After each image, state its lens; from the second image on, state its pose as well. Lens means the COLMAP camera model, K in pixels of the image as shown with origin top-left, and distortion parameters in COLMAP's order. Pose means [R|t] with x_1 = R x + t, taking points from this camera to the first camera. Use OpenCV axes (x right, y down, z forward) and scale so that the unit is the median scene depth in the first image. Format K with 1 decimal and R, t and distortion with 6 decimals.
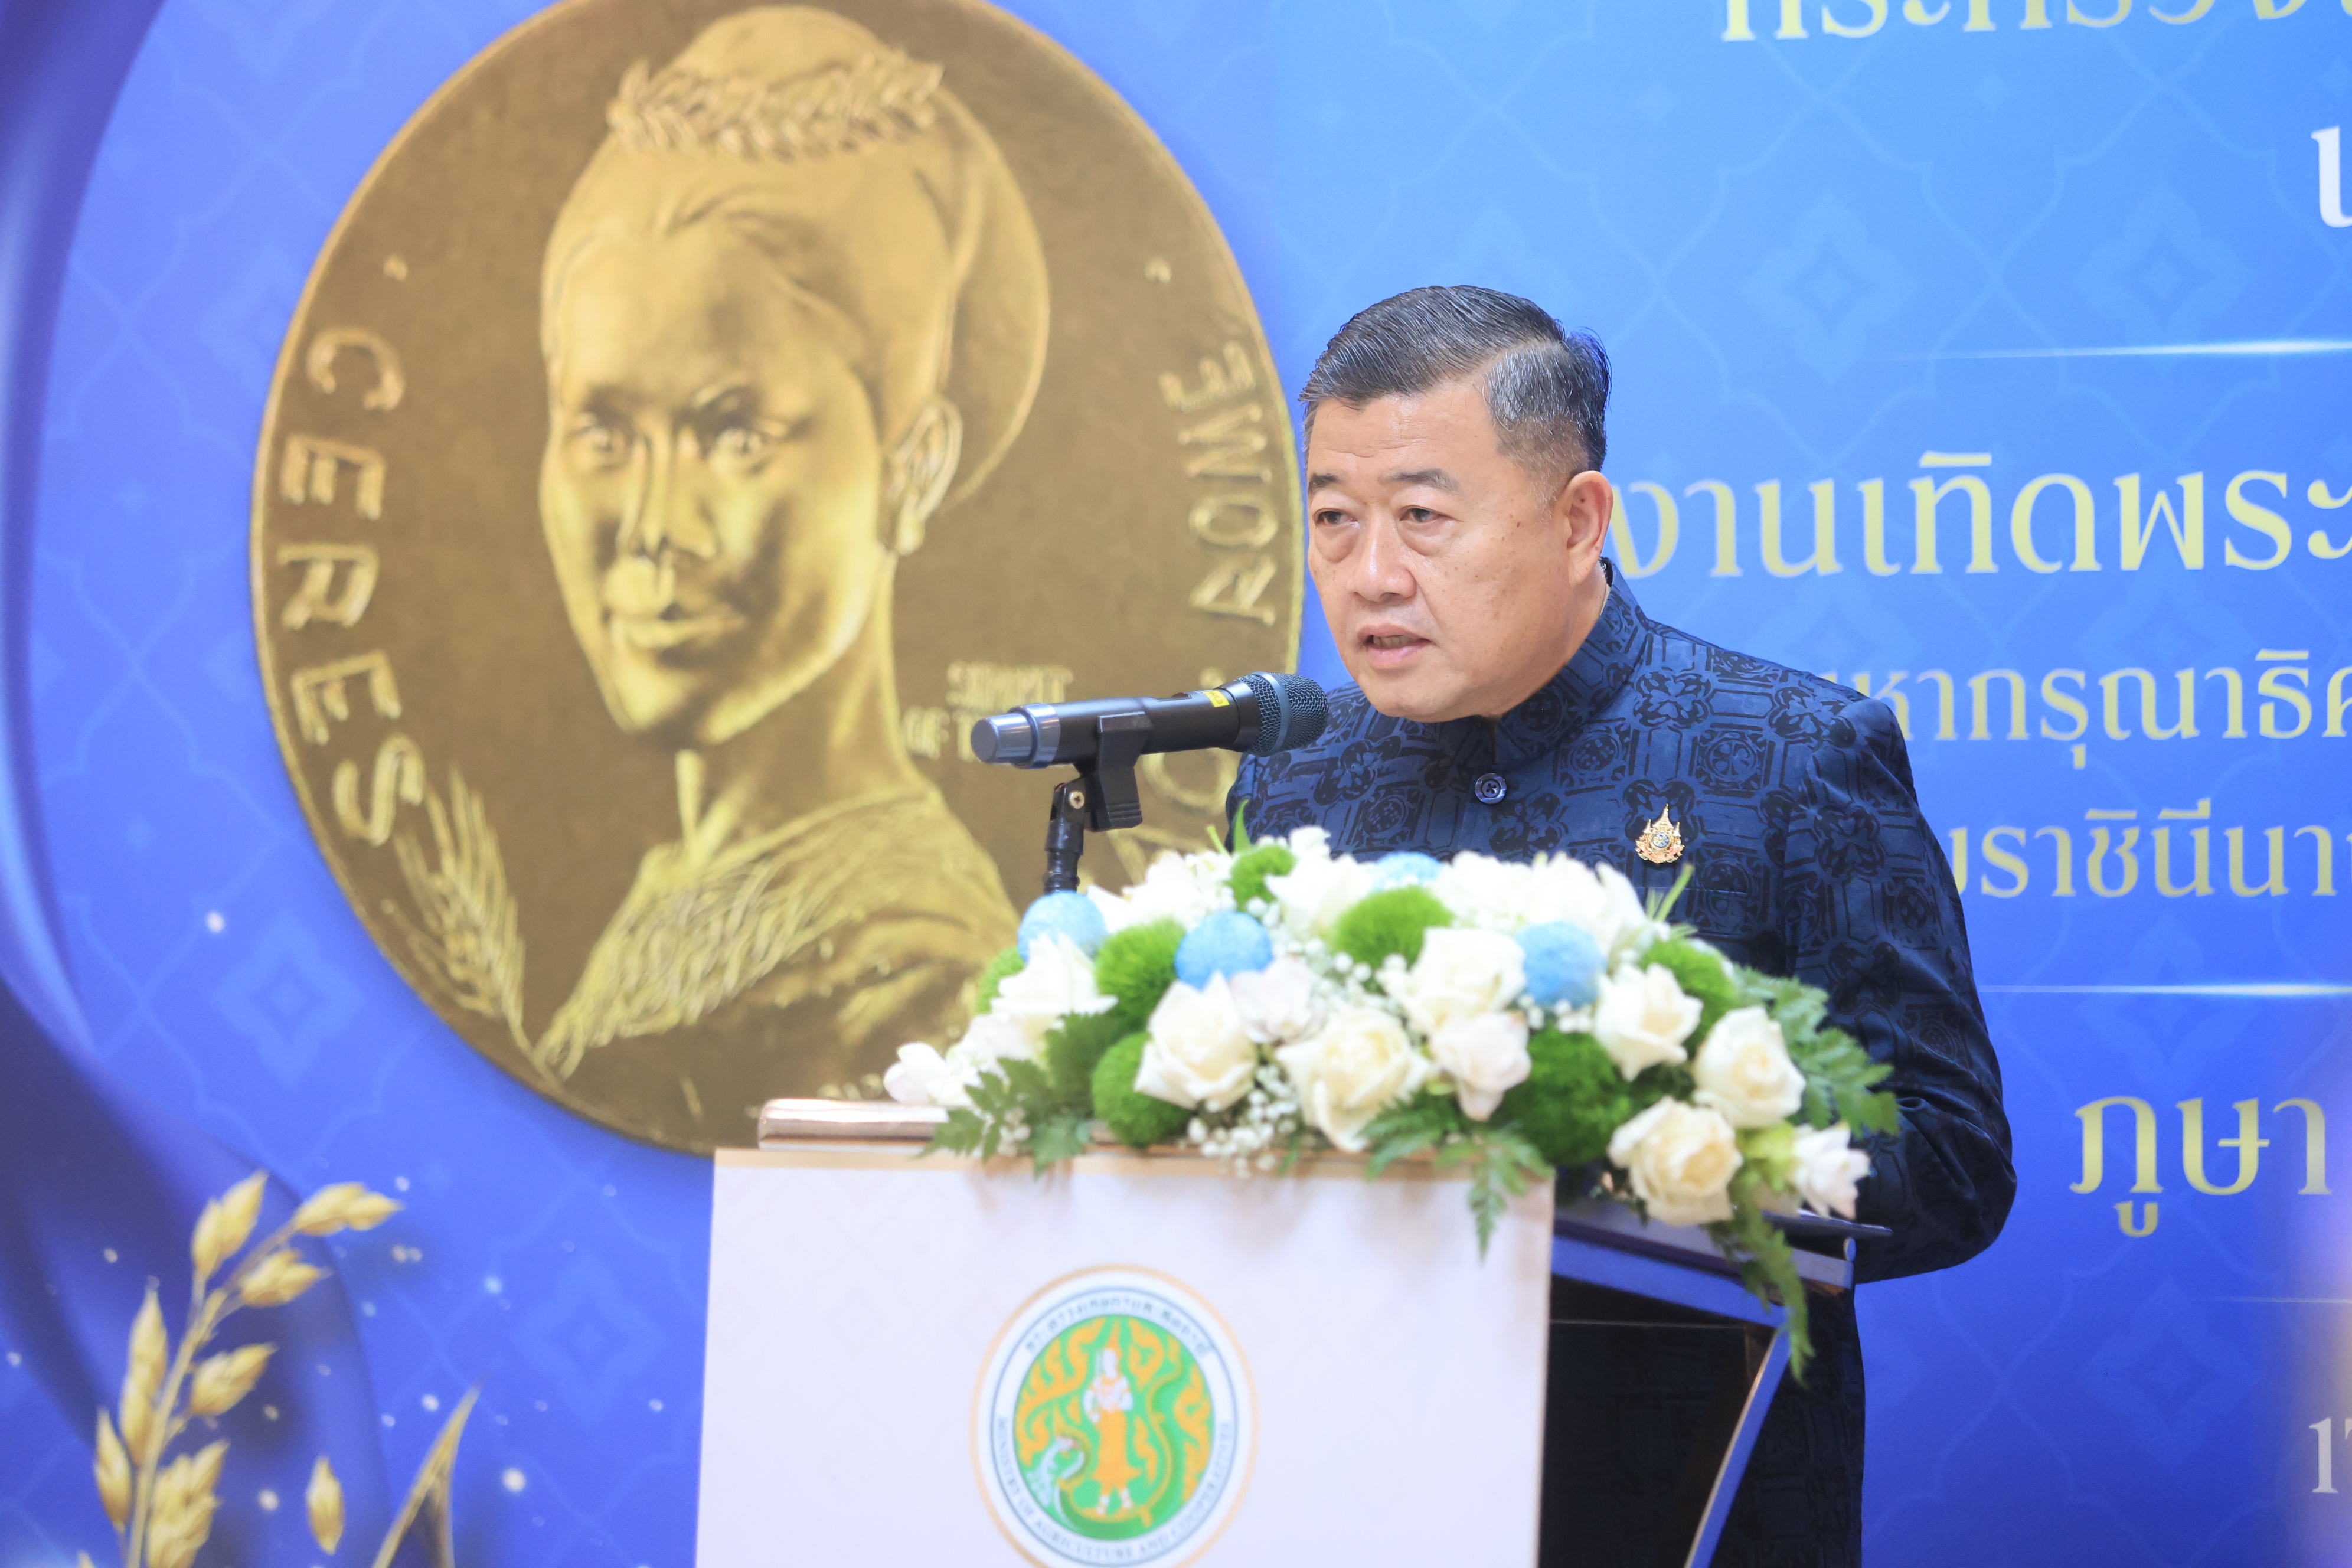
lens RADIAL K [[11583.7, 0, 1177.2], [0, 11583.7, 1109.4], [0, 0, 1]] dist [-0.069501, 7.877463]
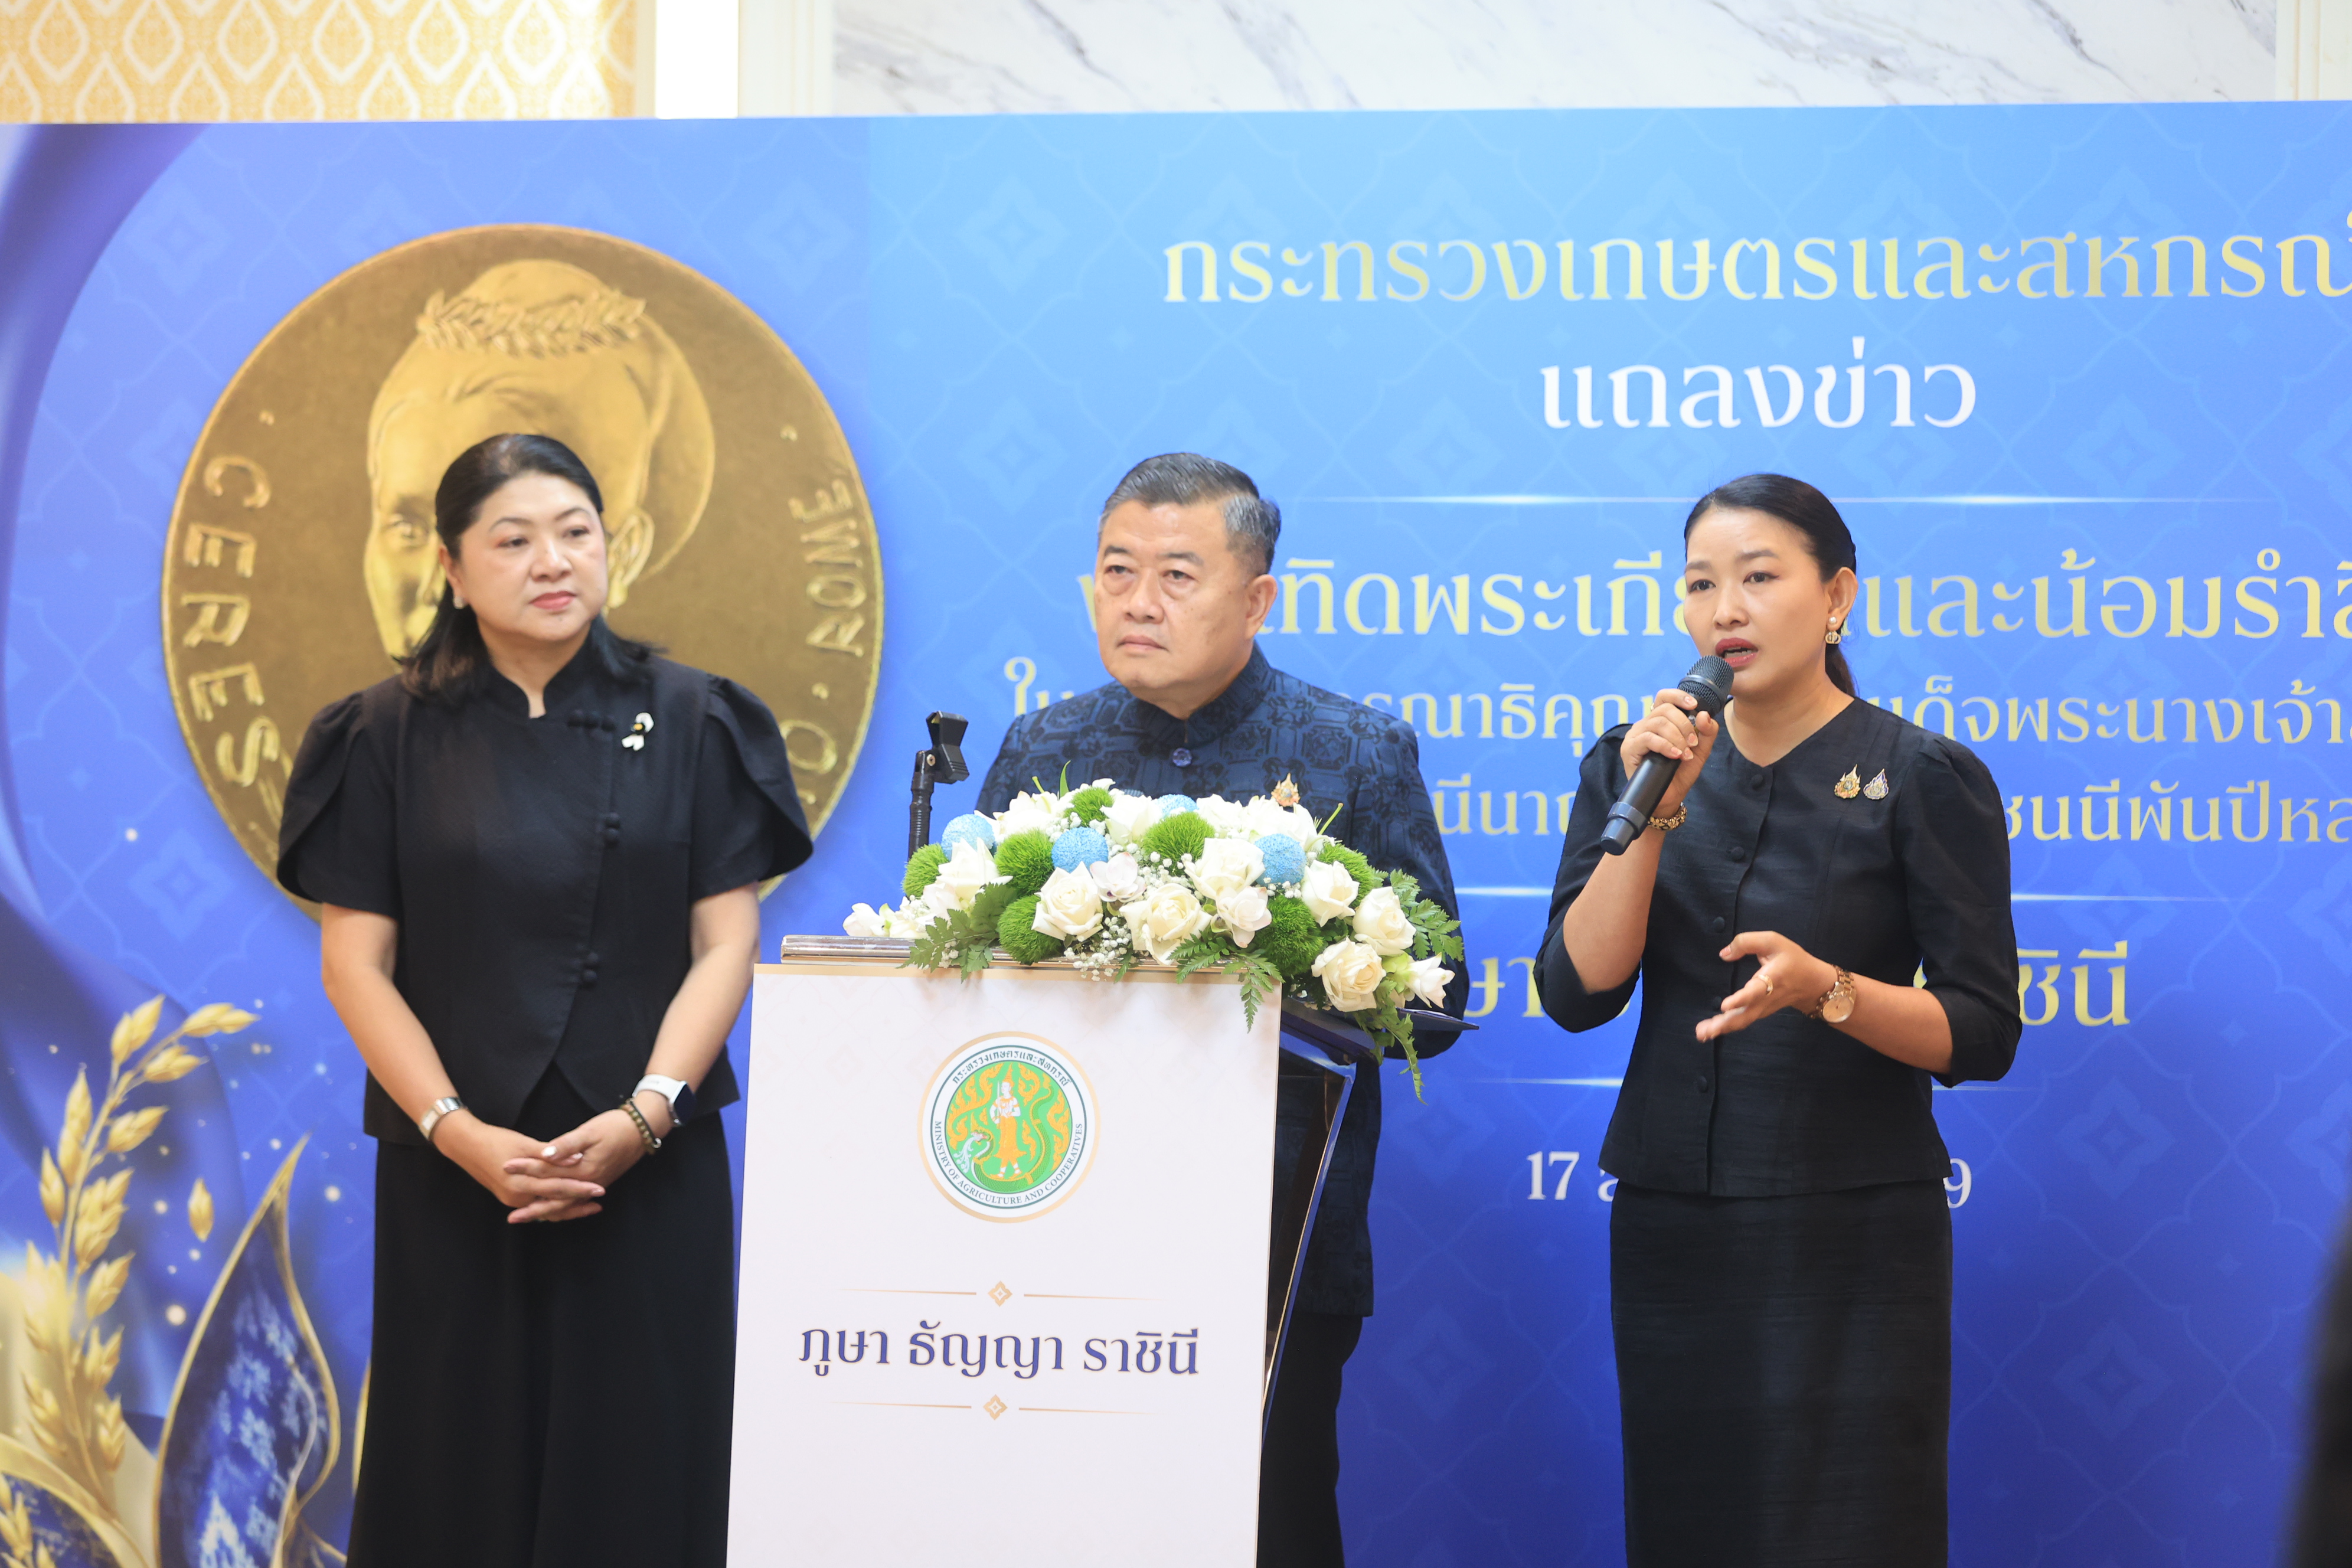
lens RADIAL K [[10125.1, 0, 1170.2], [0, 10125.1, 984.4], [0, 0, 1]] dist [0.135249, 1.051380]
pose [[0.981486, 0.012305, 0.191136, -0.212949], [-0.010451, 0.999888, -0.010702, 0.017590], [-0.191246, 0.008506, 0.981505, -0.373800]]
